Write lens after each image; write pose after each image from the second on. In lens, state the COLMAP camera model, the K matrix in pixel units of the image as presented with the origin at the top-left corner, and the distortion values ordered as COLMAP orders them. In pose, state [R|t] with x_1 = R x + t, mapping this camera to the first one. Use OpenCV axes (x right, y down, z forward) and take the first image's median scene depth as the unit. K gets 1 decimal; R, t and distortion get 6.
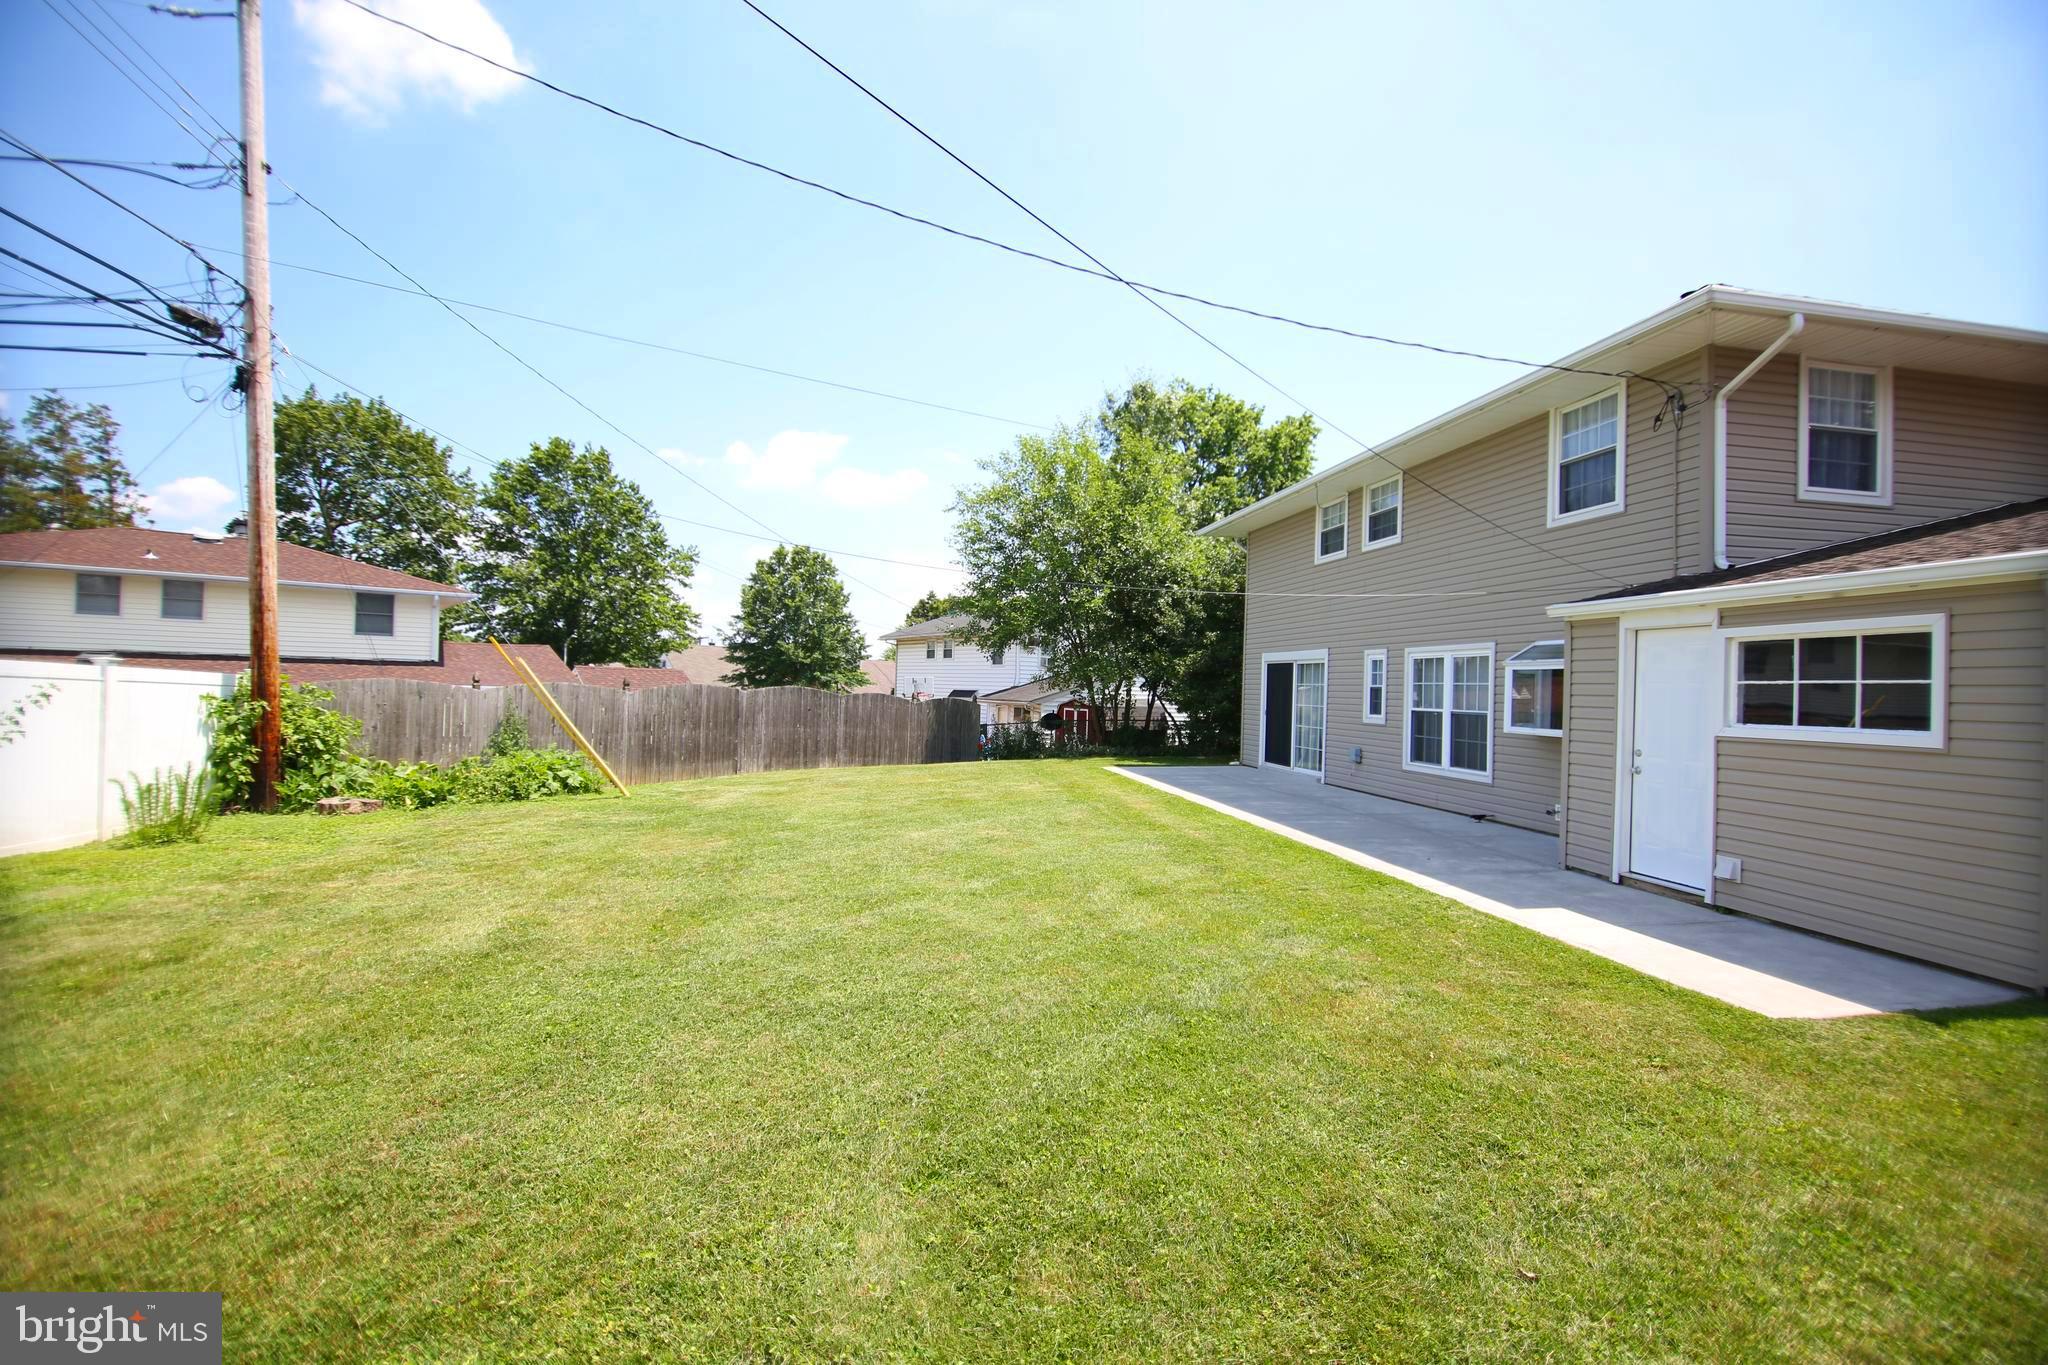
lens RADIAL K [[913.2, 0, 1006.5], [0, 913.2, 688.0], [0, 0, 1]] dist [-0.005583, -0.007939]
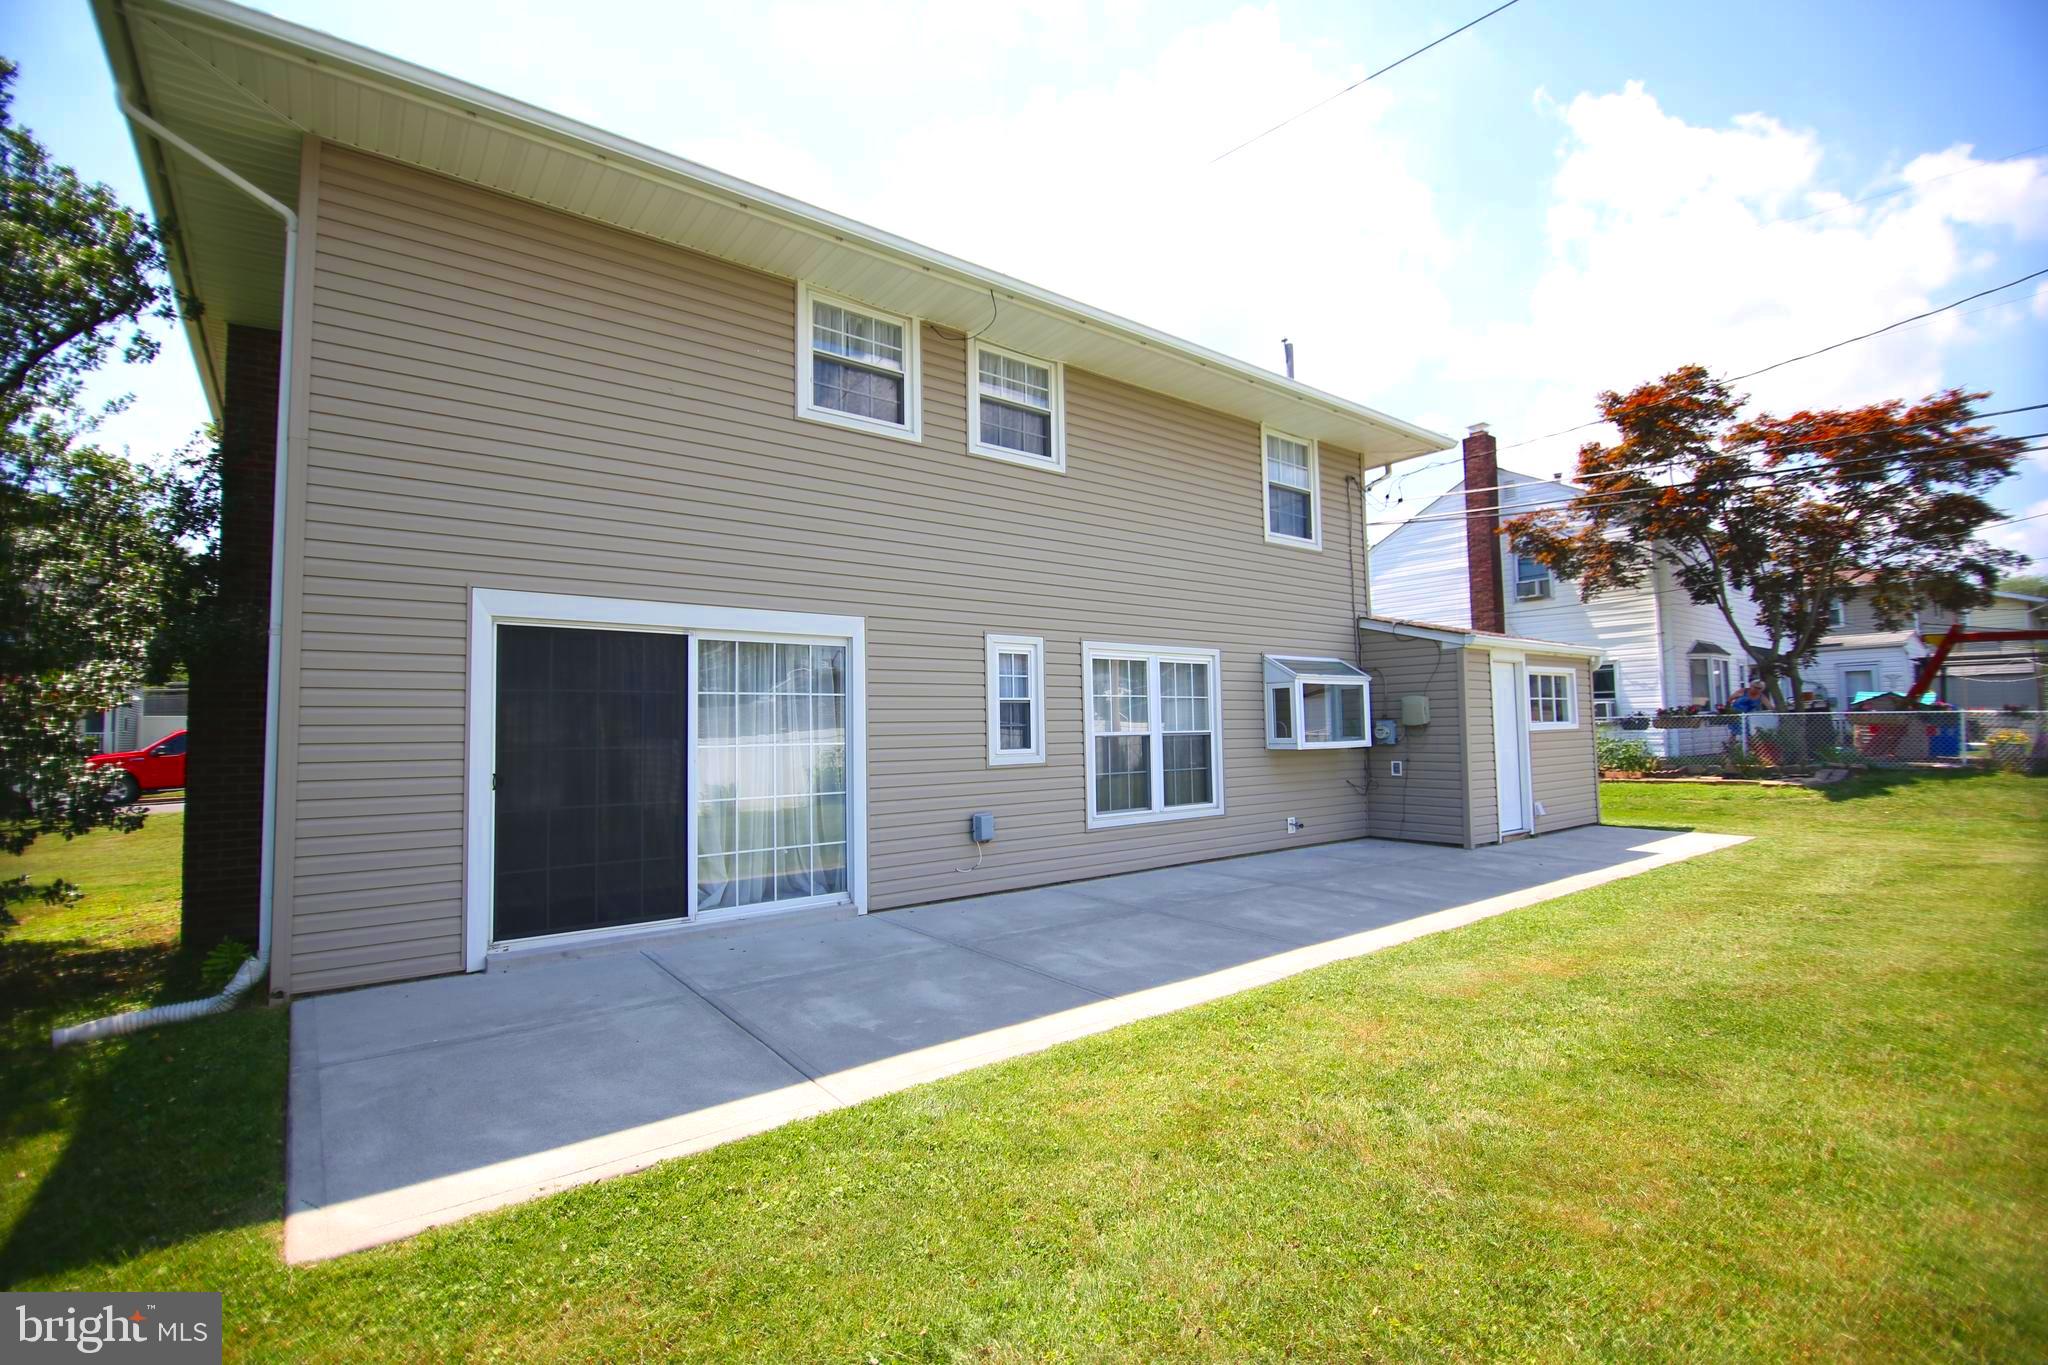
lens RADIAL K [[913.2, 0, 1027.6], [0, 913.2, 667.9], [0, 0, 1]] dist [-0.005583, -0.007939]
pose [[-0.499014, 0.042103, 0.865571, -0.194476], [0.005381, 0.998950, -0.045489, 0.009203], [-0.866577, -0.018042, -0.498716, 2.553772]]
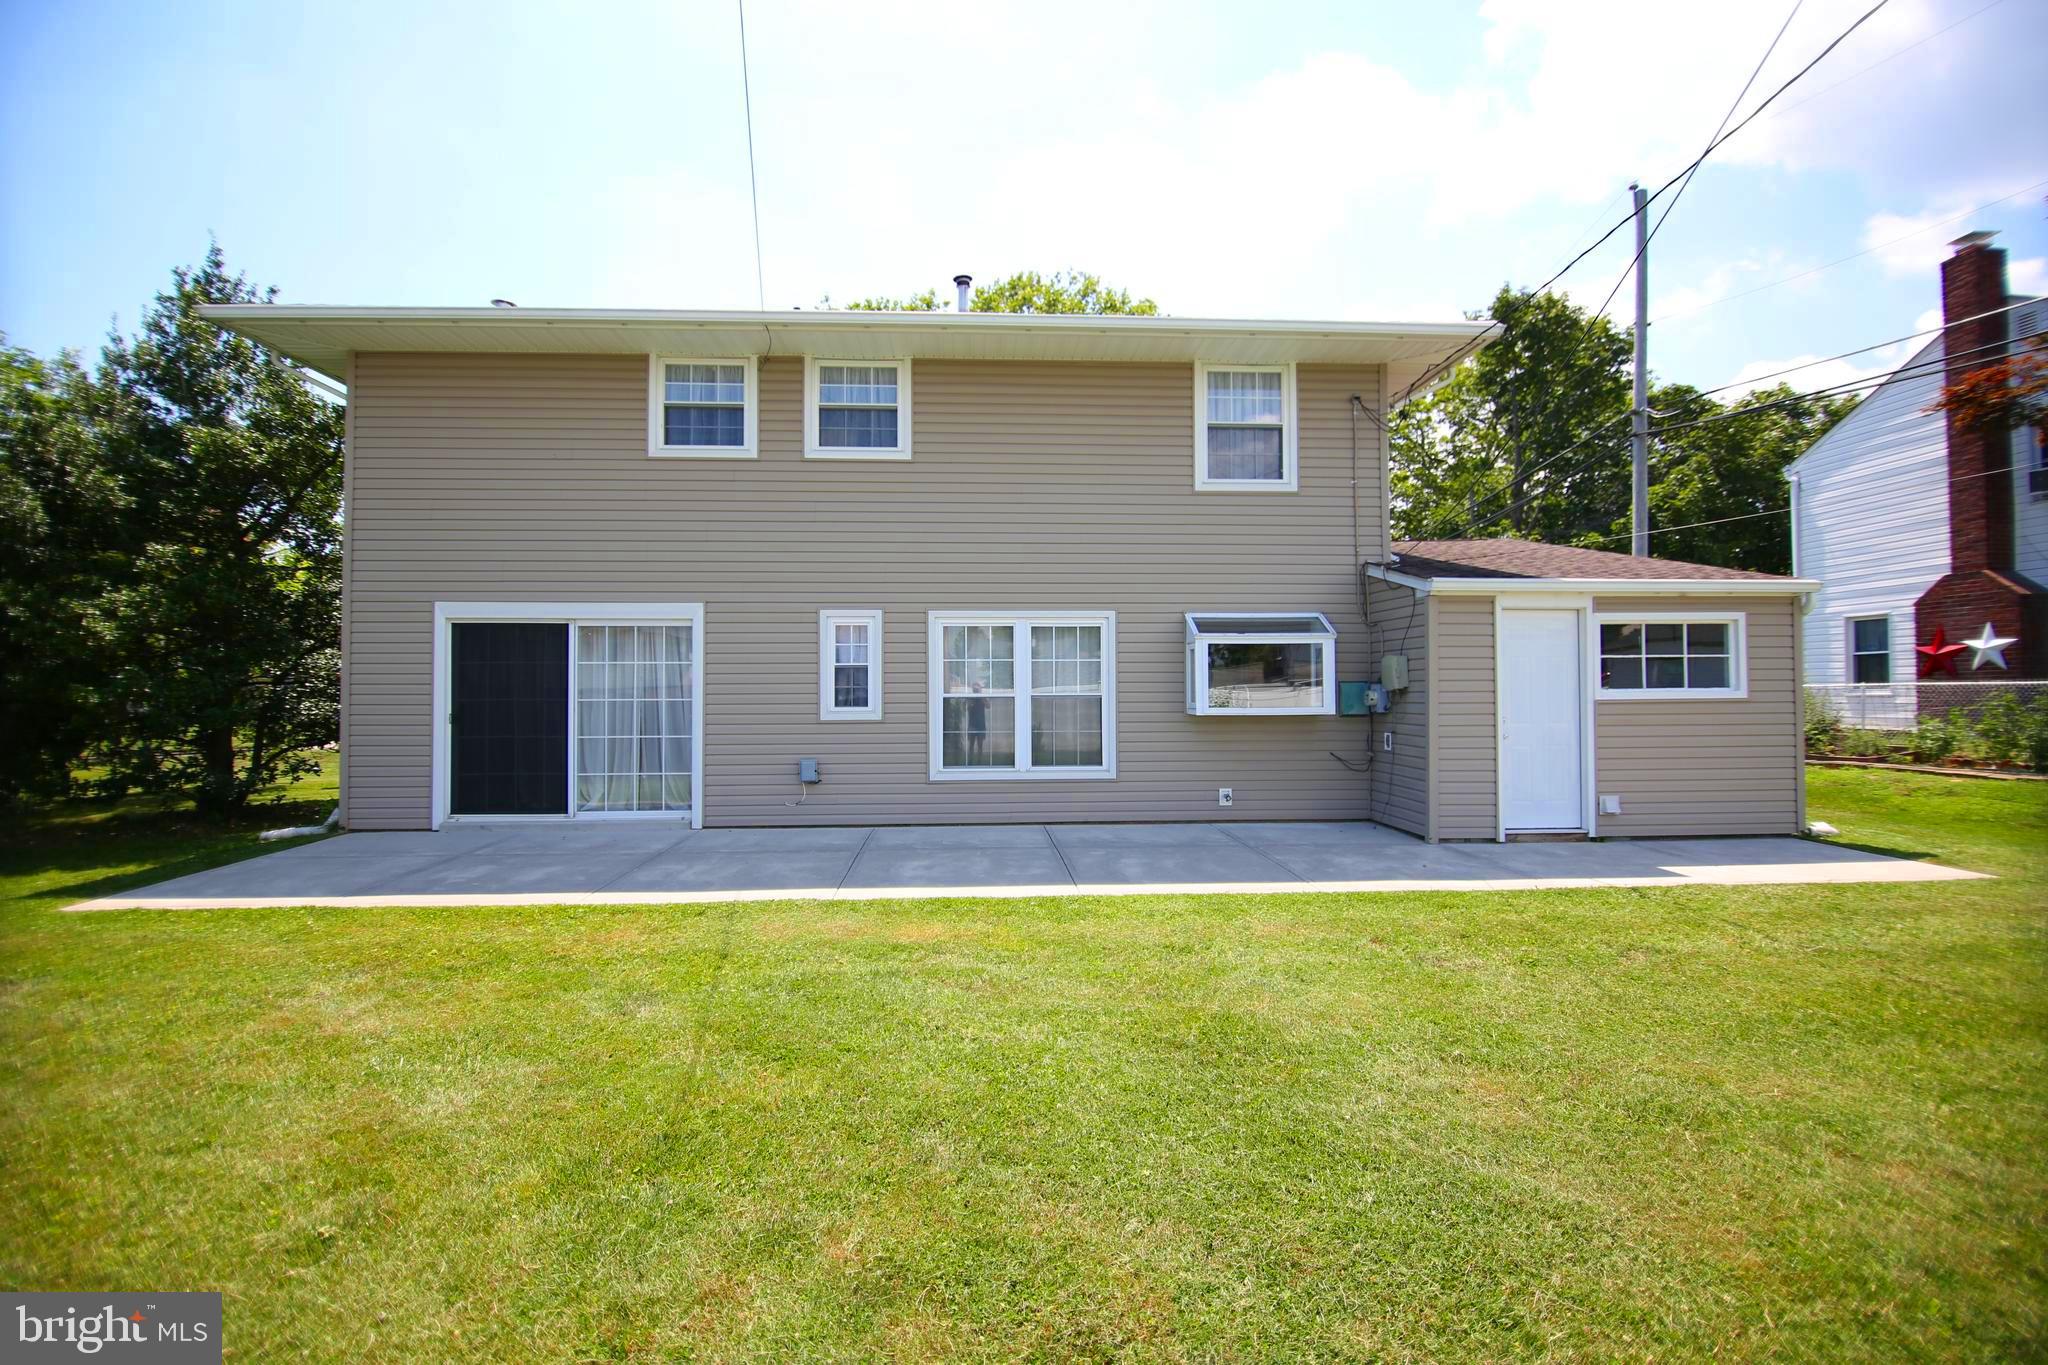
lens RADIAL K [[913.2, 0, 1022.1], [0, 913.2, 675.3], [0, 0, 1]] dist [-0.005583, -0.007939]
pose [[0.086686, -0.008003, 0.996204, -0.503607], [0.007986, 0.999941, 0.007338, 0.004148], [-0.996204, 0.007319, 0.086745, 1.629251]]
